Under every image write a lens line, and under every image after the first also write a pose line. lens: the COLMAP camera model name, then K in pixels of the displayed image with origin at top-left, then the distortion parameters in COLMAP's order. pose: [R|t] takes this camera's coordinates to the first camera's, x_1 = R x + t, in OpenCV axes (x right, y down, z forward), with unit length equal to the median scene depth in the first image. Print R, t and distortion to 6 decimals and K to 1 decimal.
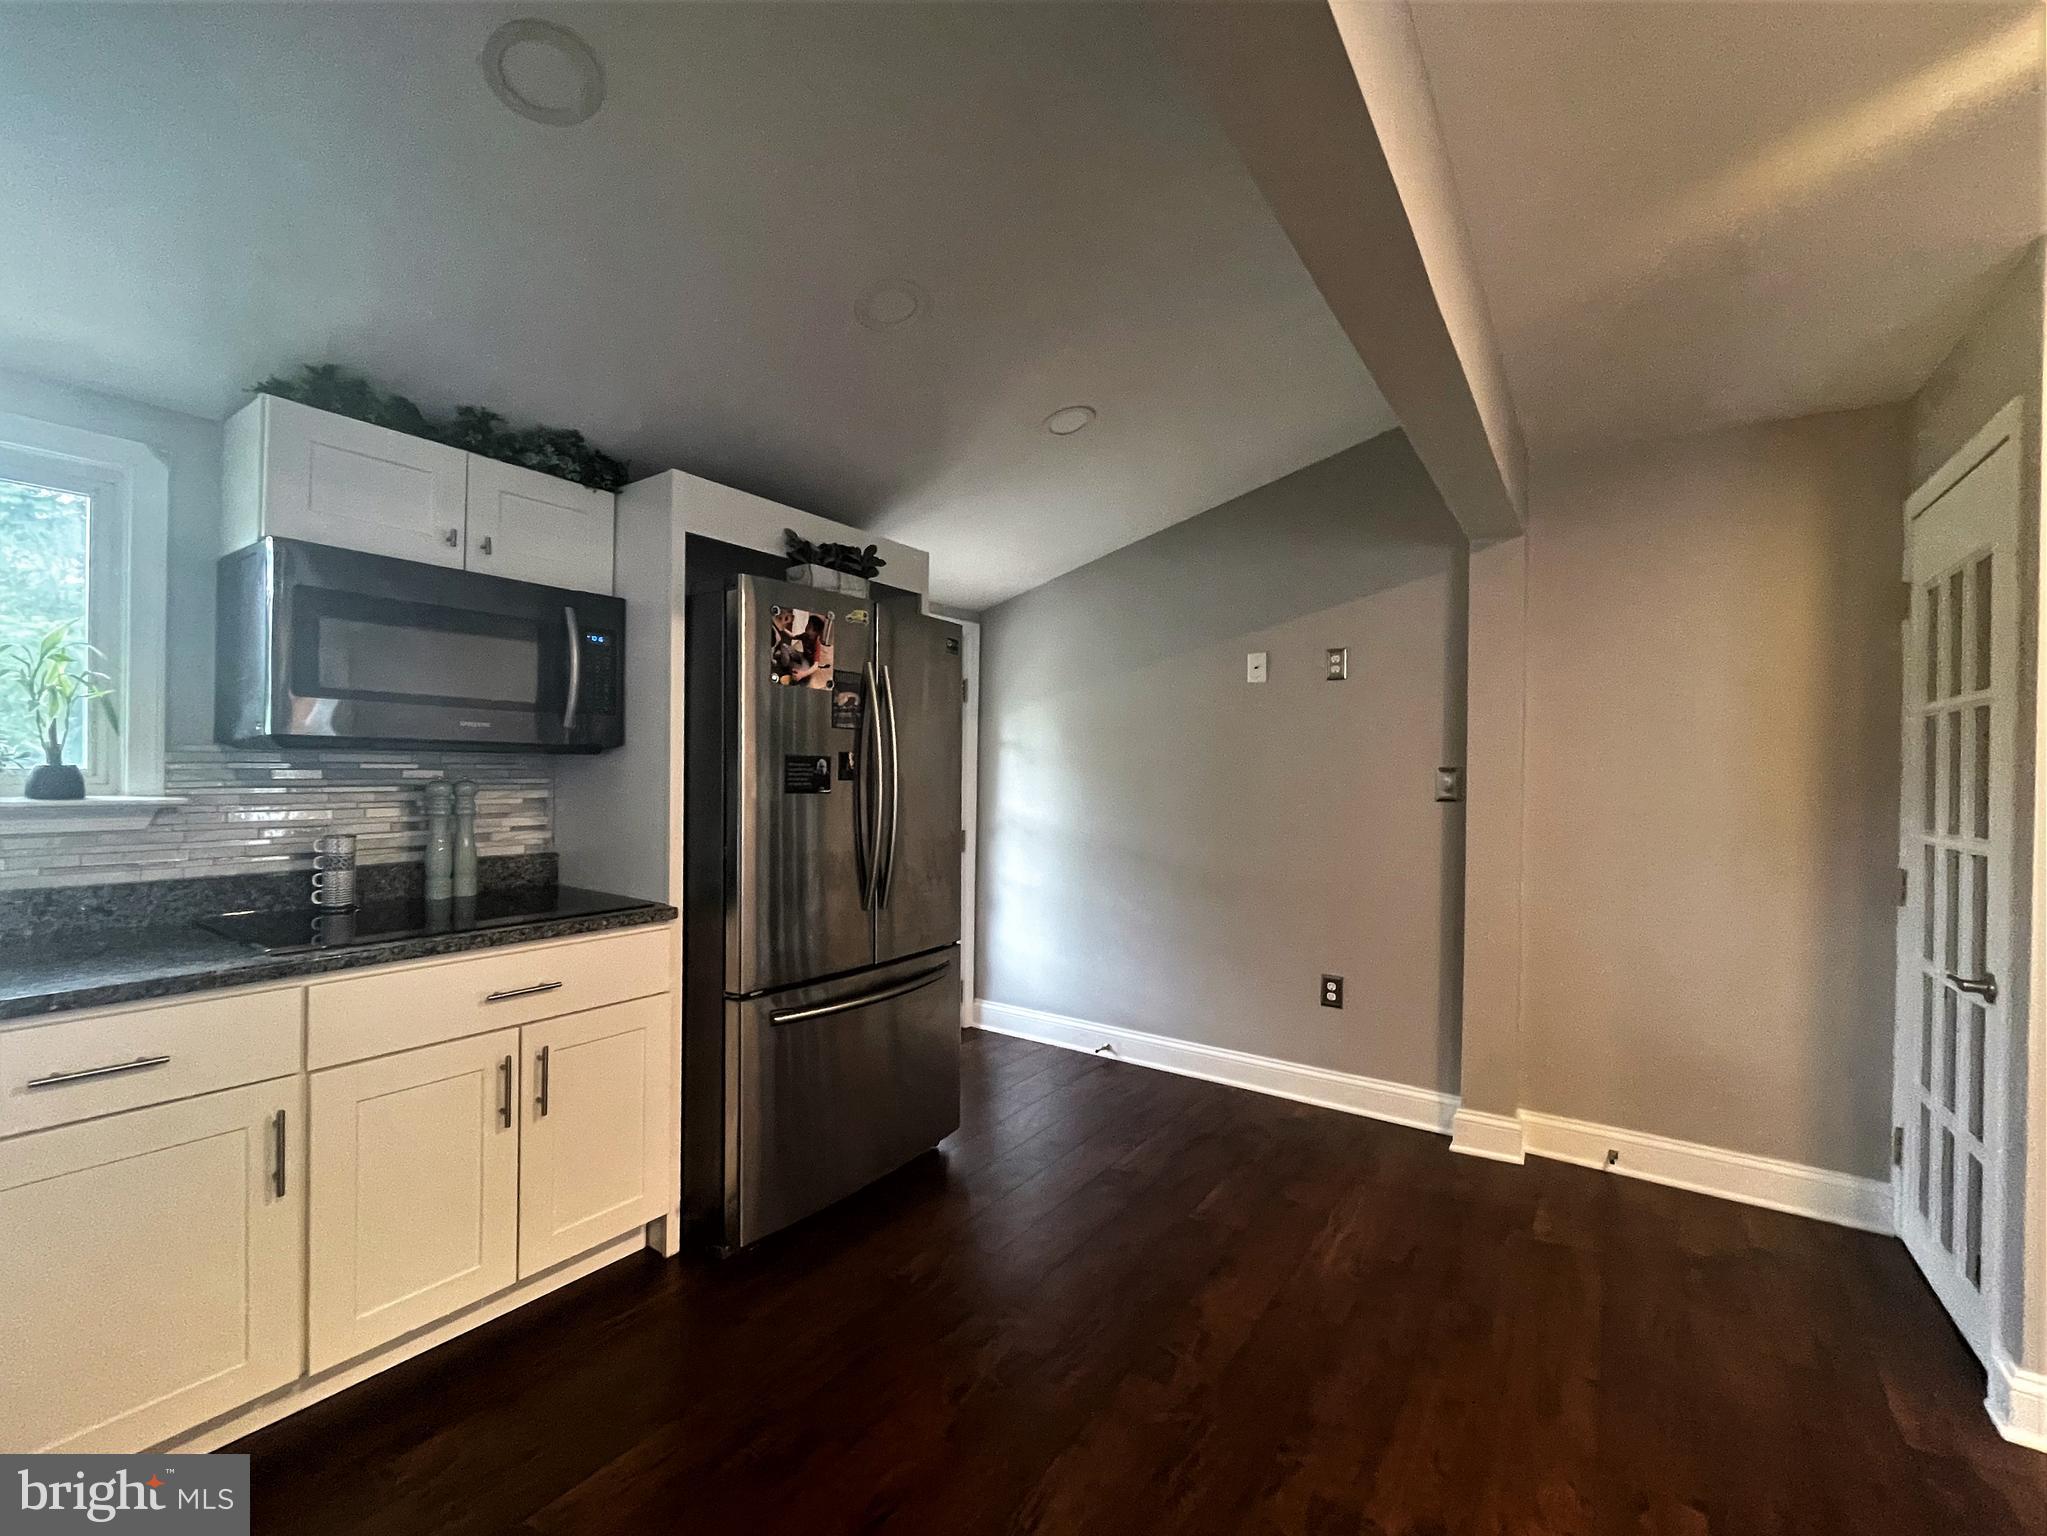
lens RADIAL K [[881.8, 0, 1030.8], [0, 881.8, 770.5], [0, 0, 1]] dist [-0.000538, -0.000242]
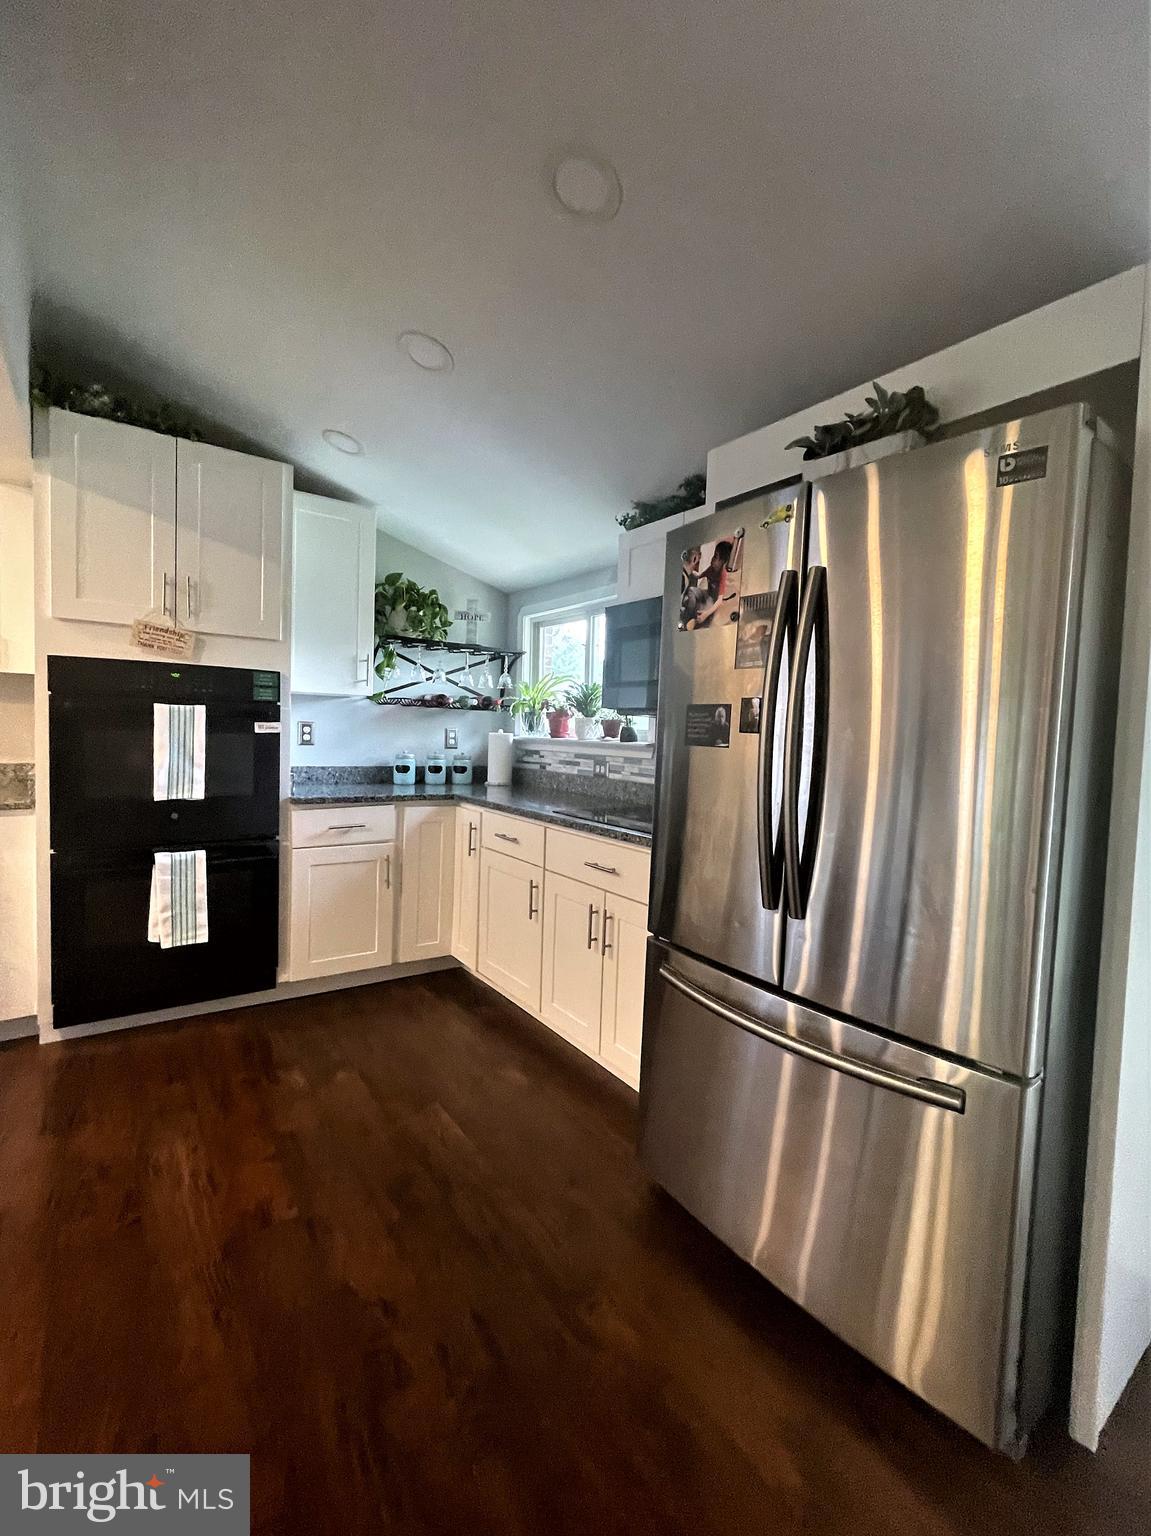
lens RADIAL K [[661.7, 0, 583.8], [0, 661.7, 769.3], [0, 0, 1]] dist [-0.000538, -0.000242]
pose [[-0.342487, 0.023987, -0.939216, 0.431194], [-0.043237, 0.998213, 0.041260, 0.027767], [0.938527, 0.054740, -0.340838, 1.138565]]
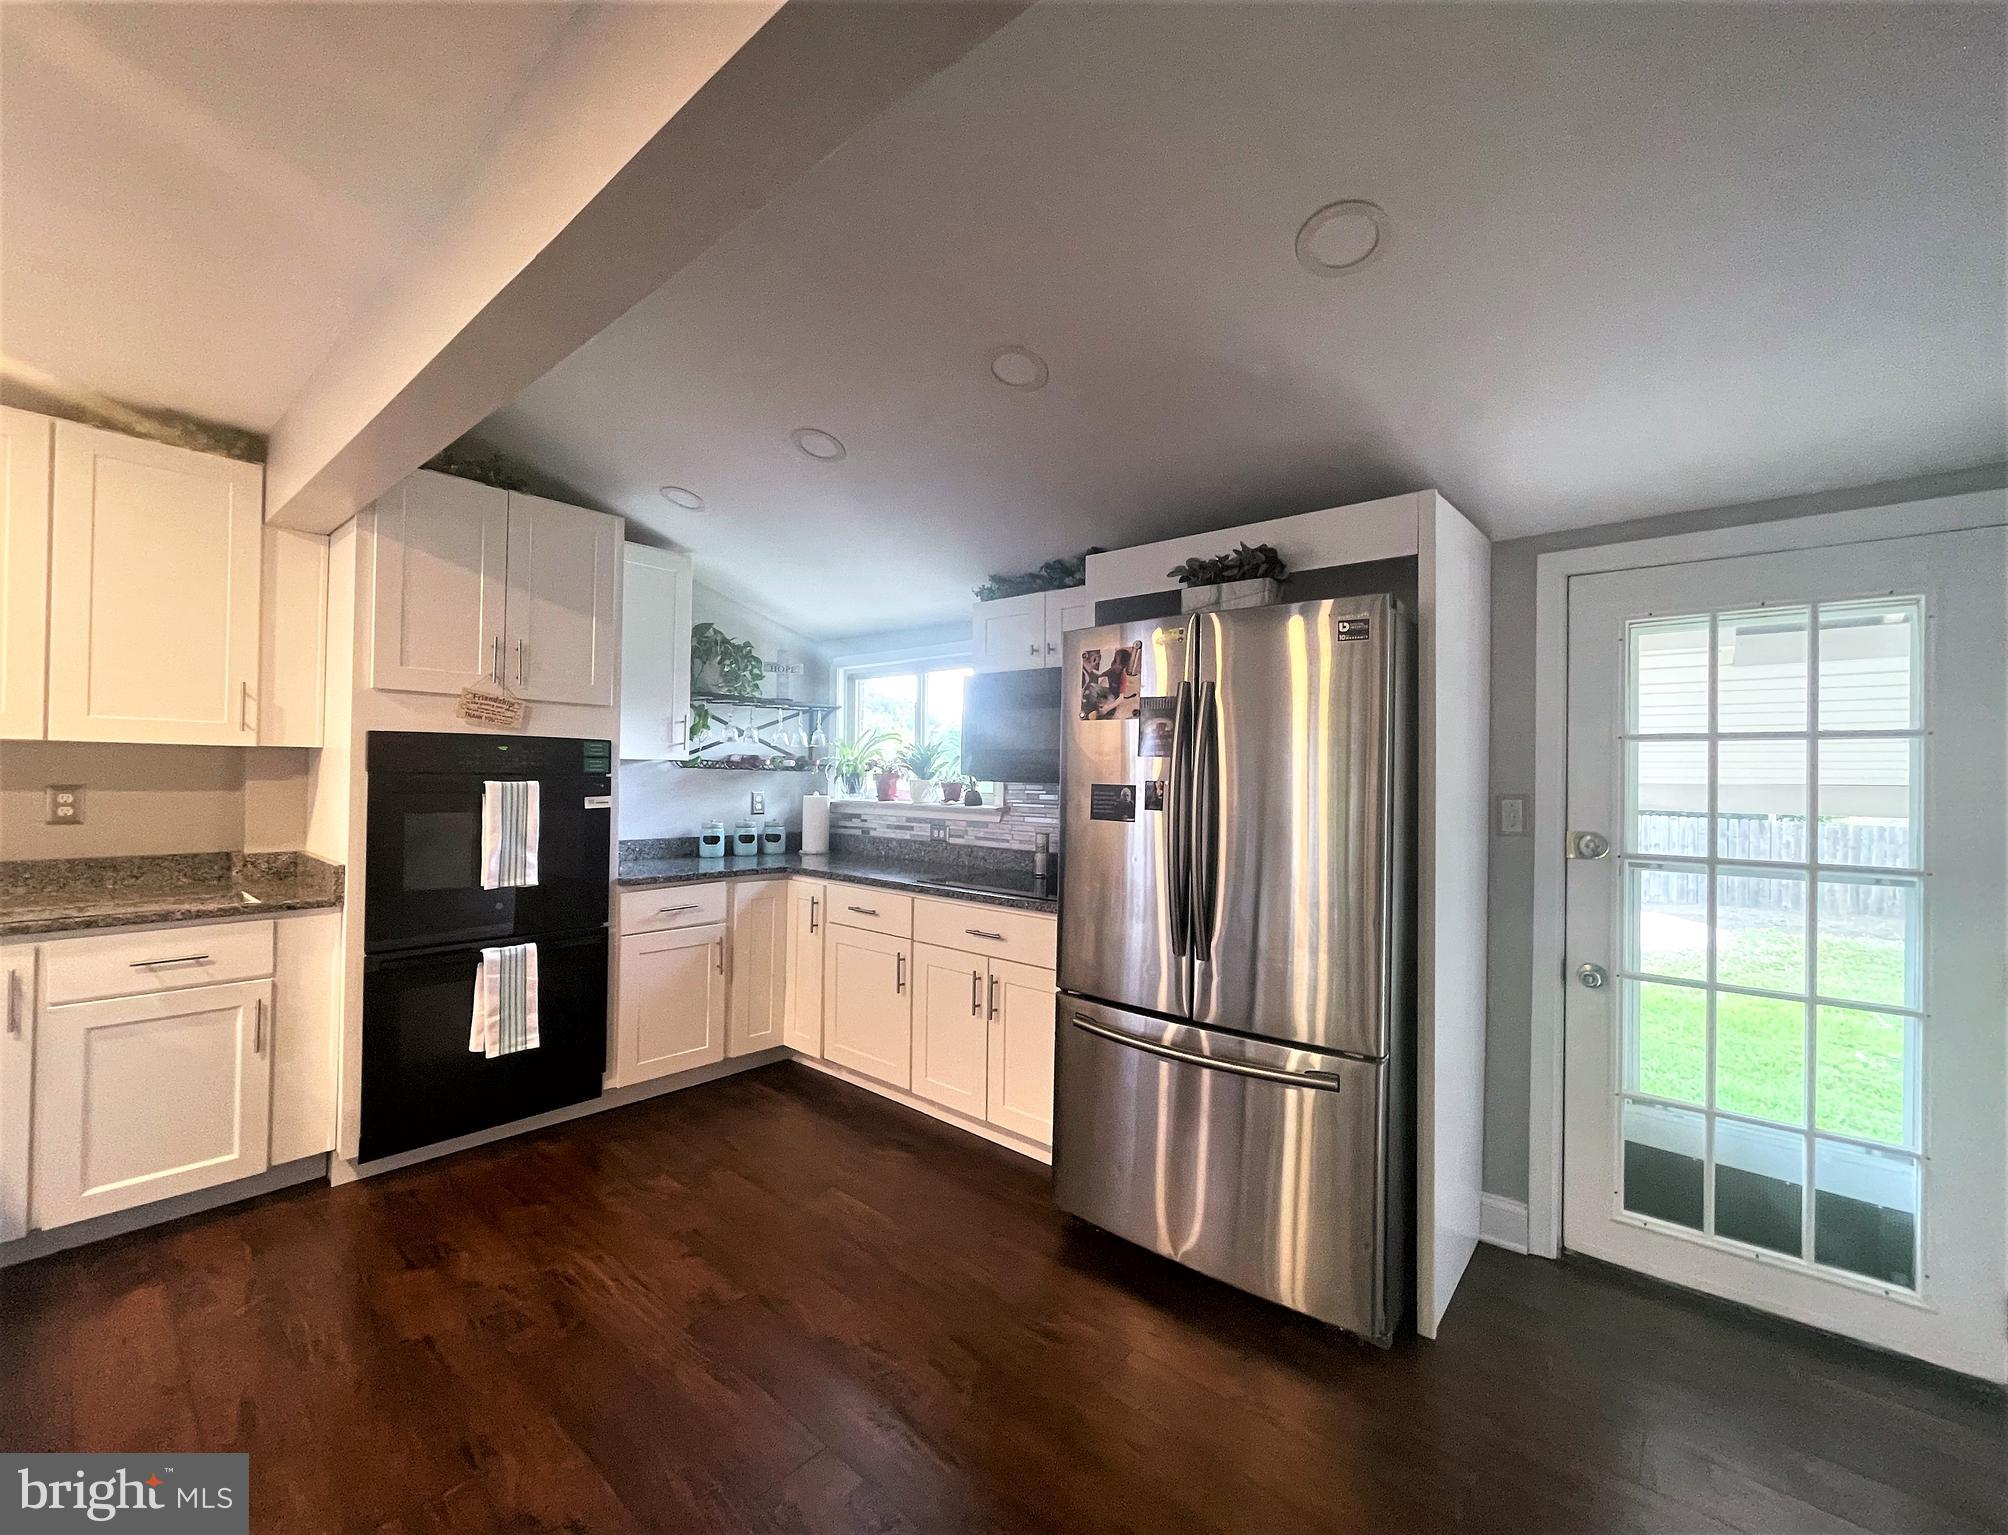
lens RADIAL K [[825.7, 0, 994.6], [0, 825.7, 769.0], [0, 0, 1]] dist [0.000426, 0.000122]
pose [[-0.119819, -0.029232, -0.992365, 0.756820], [-0.022830, 0.999383, -0.026682, -0.005512], [0.992533, 0.019458, -0.120412, 0.999737]]
